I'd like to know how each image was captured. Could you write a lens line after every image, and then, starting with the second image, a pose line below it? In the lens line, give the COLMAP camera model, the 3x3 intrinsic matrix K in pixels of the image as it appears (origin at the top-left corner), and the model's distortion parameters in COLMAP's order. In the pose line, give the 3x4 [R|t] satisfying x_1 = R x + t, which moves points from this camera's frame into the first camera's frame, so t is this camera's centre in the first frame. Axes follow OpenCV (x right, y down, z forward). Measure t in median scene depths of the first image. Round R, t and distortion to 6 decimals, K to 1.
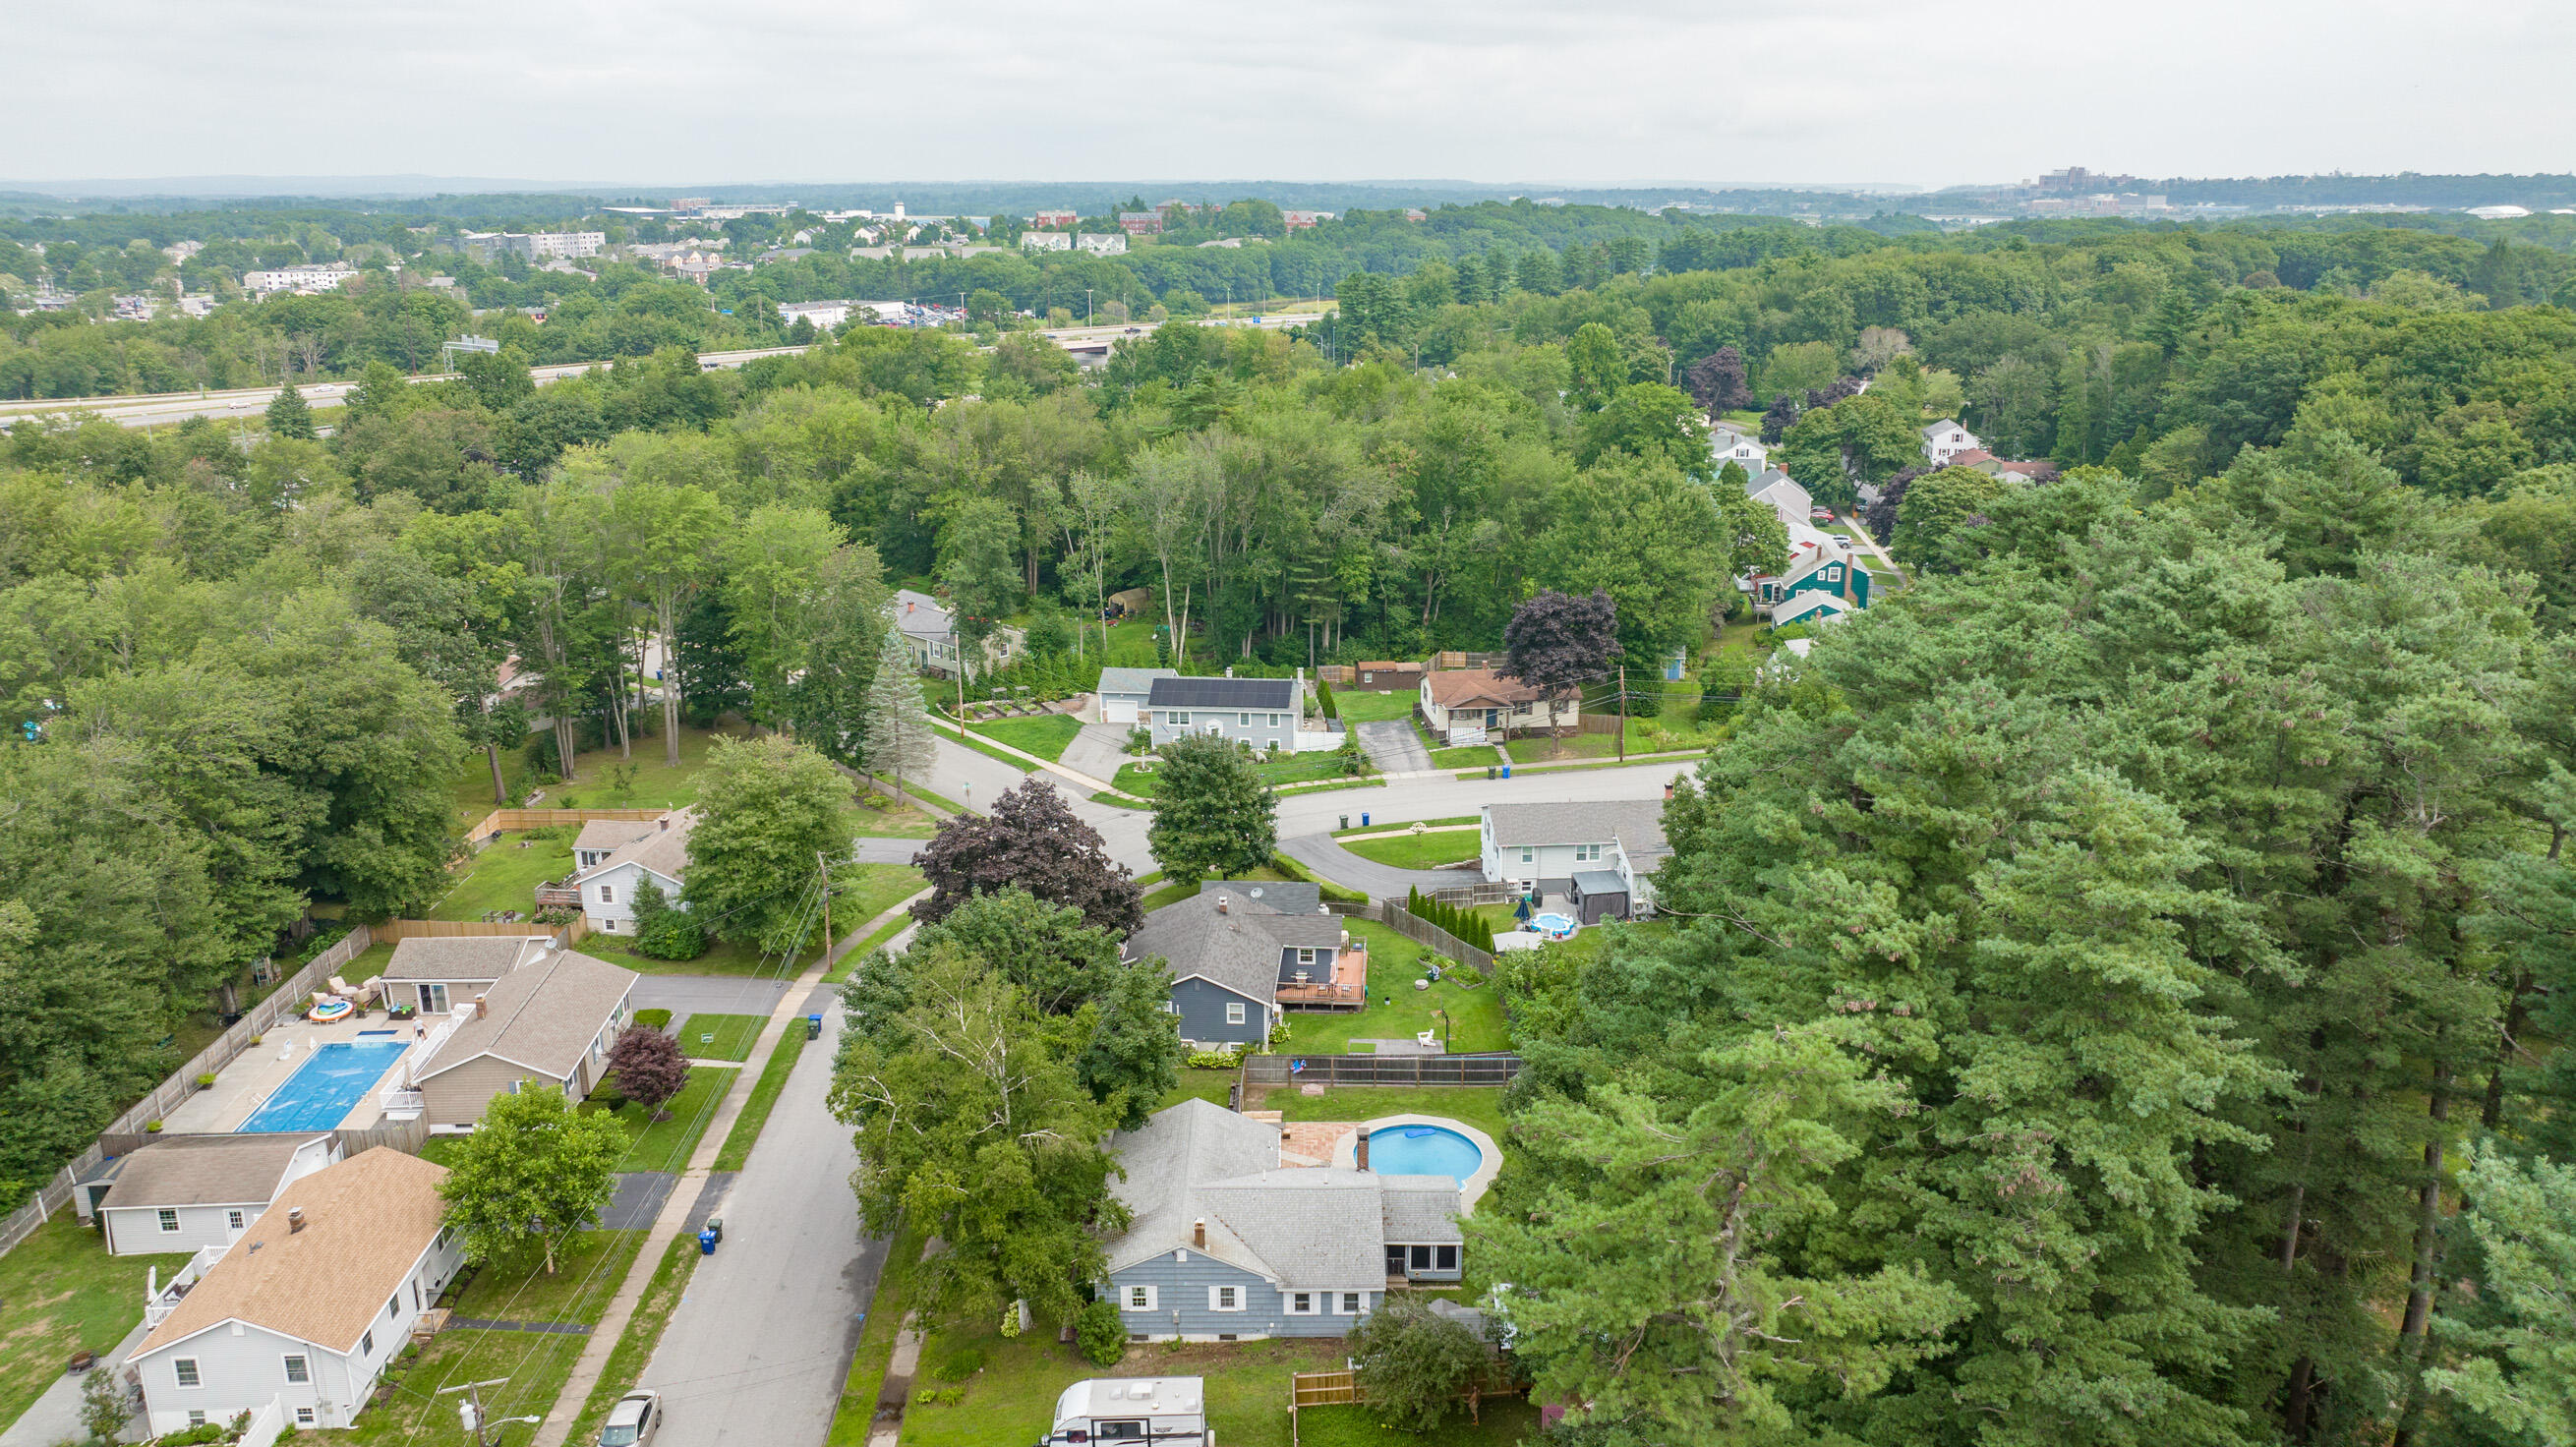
lens RADIAL K [[1839.4, 0, 1288.0], [0, 1839.4, 723.5], [0, 0, 1]] dist [-0.022800, 0.003079]
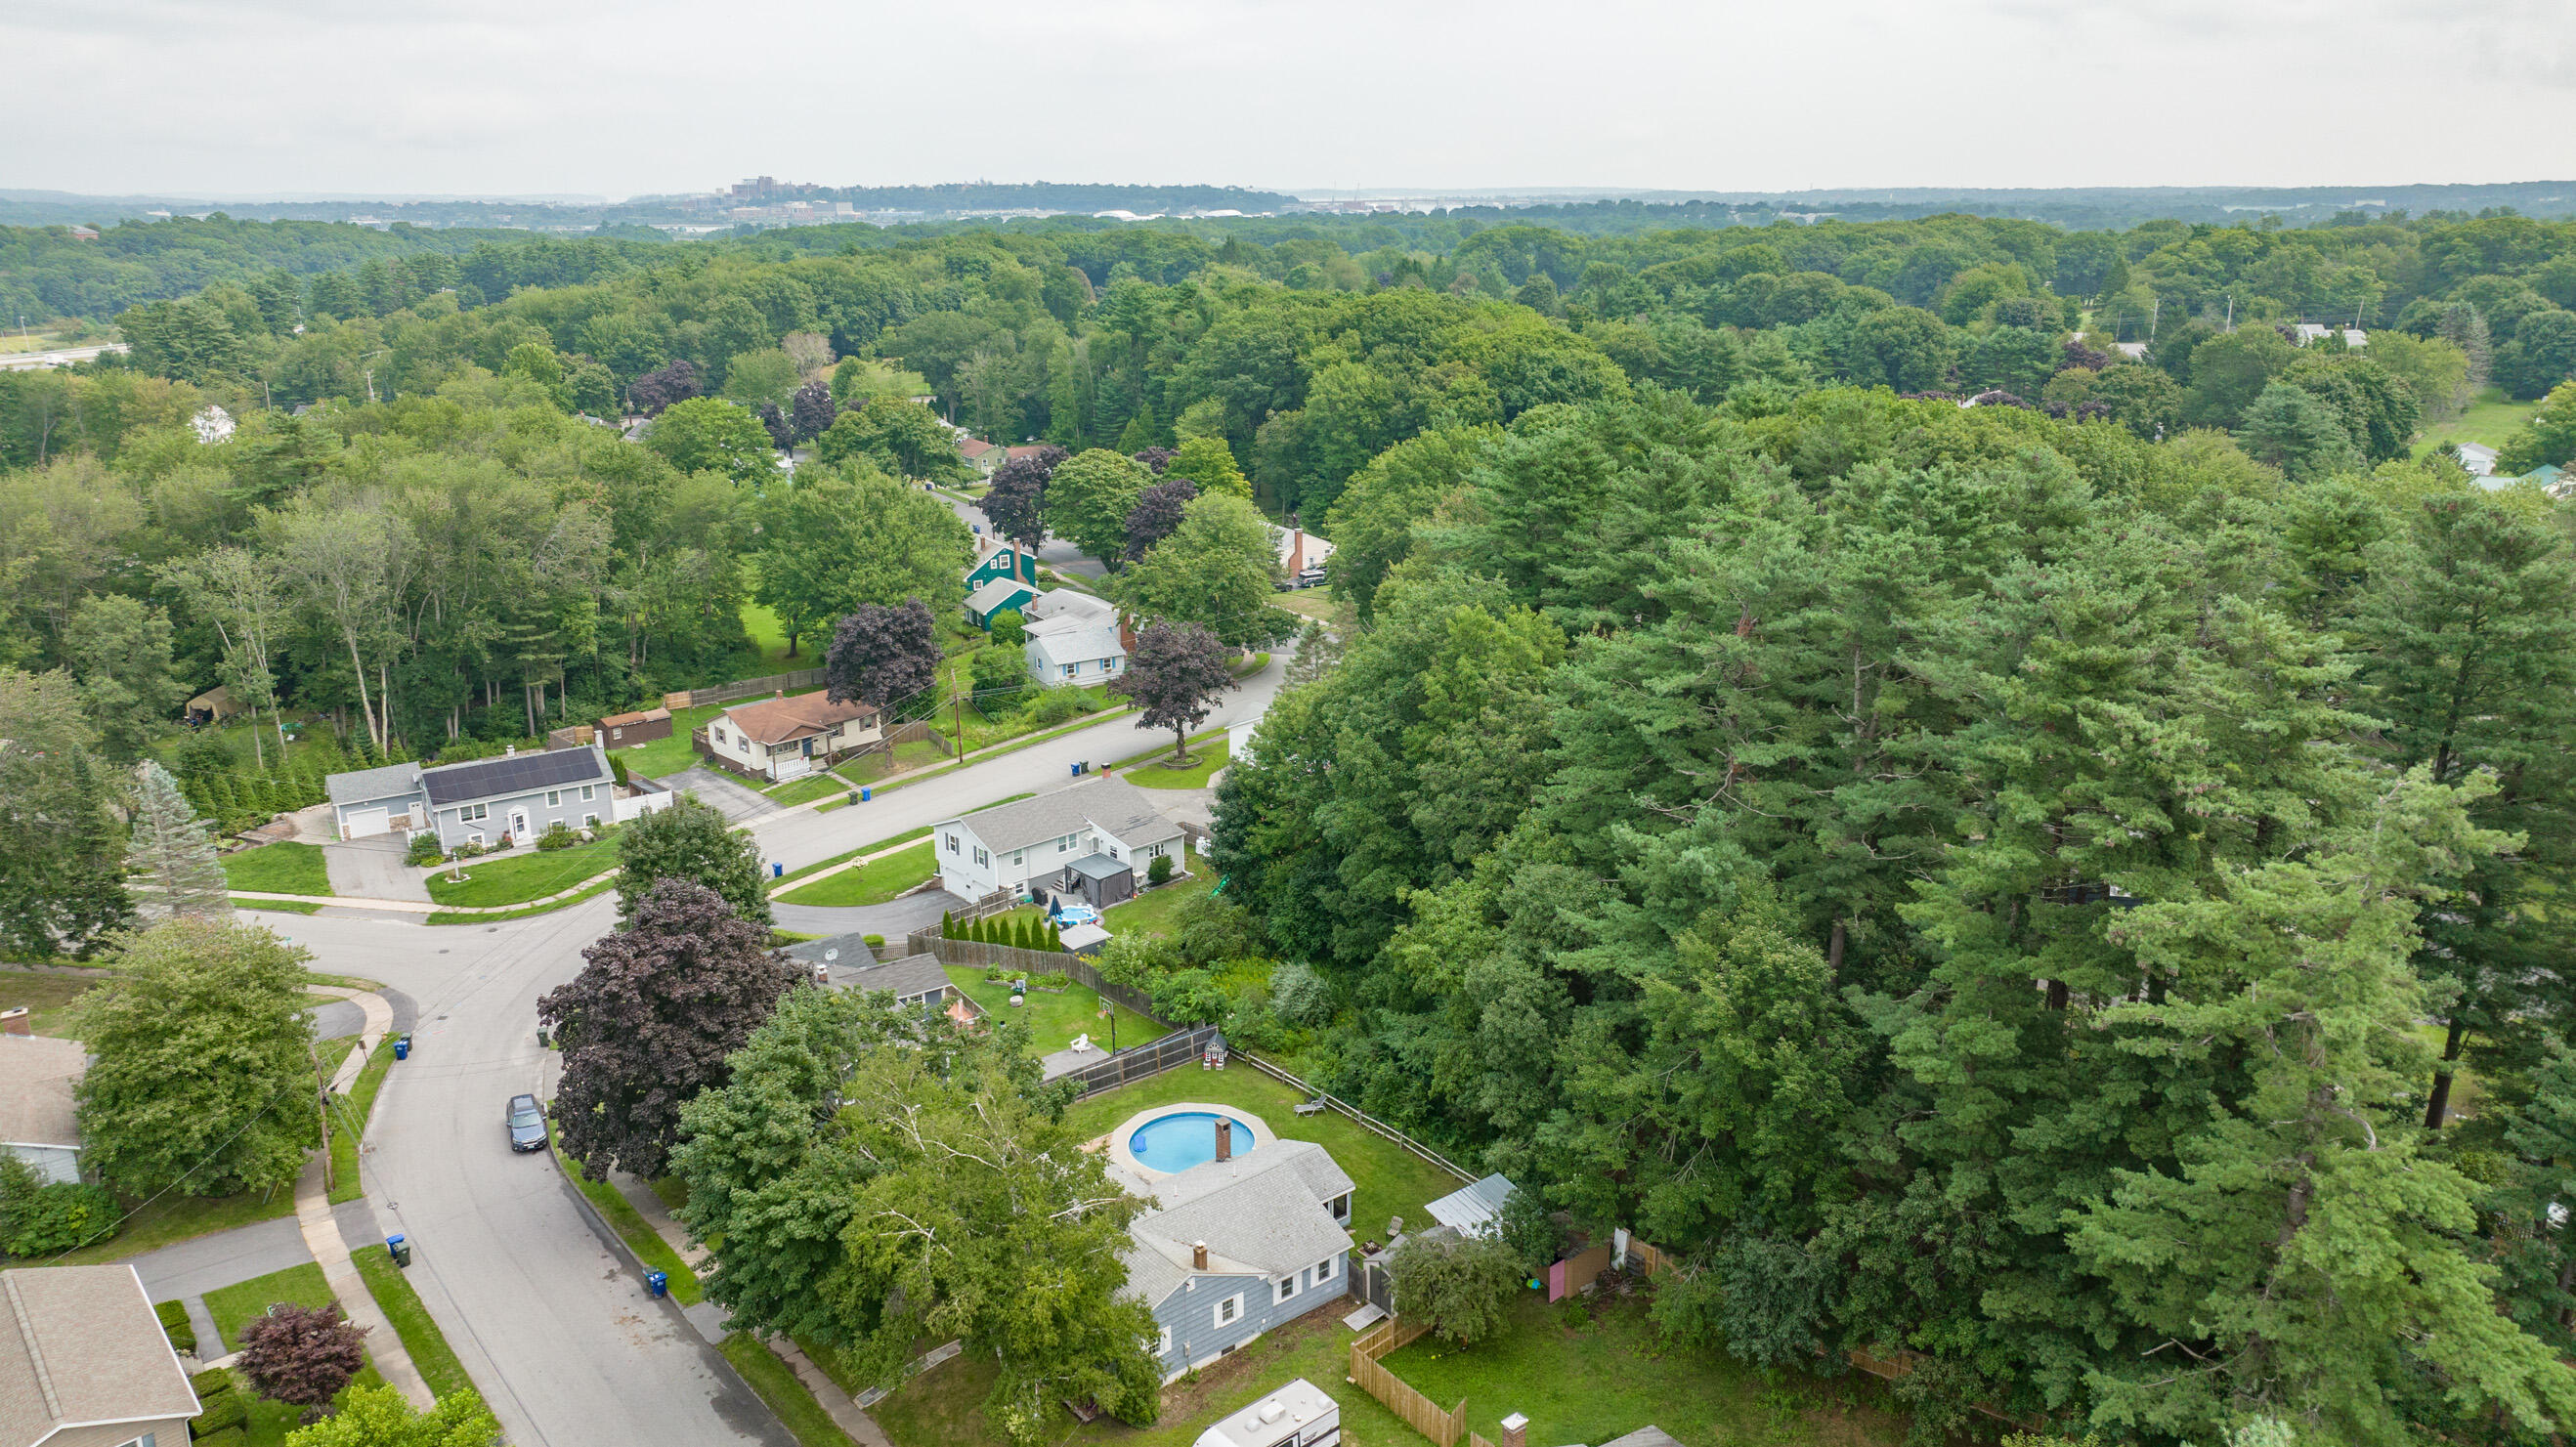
lens RADIAL K [[1826.6, 0, 1288.0], [0, 1826.6, 723.5], [0, 0, 1]] dist [-0.027001, 0.032520]
pose [[0.777887, -0.175906, 0.603282, -0.268448], [0.177776, 0.982406, 0.057223, -0.024776], [-0.602734, 0.062736, 0.795472, 0.085338]]
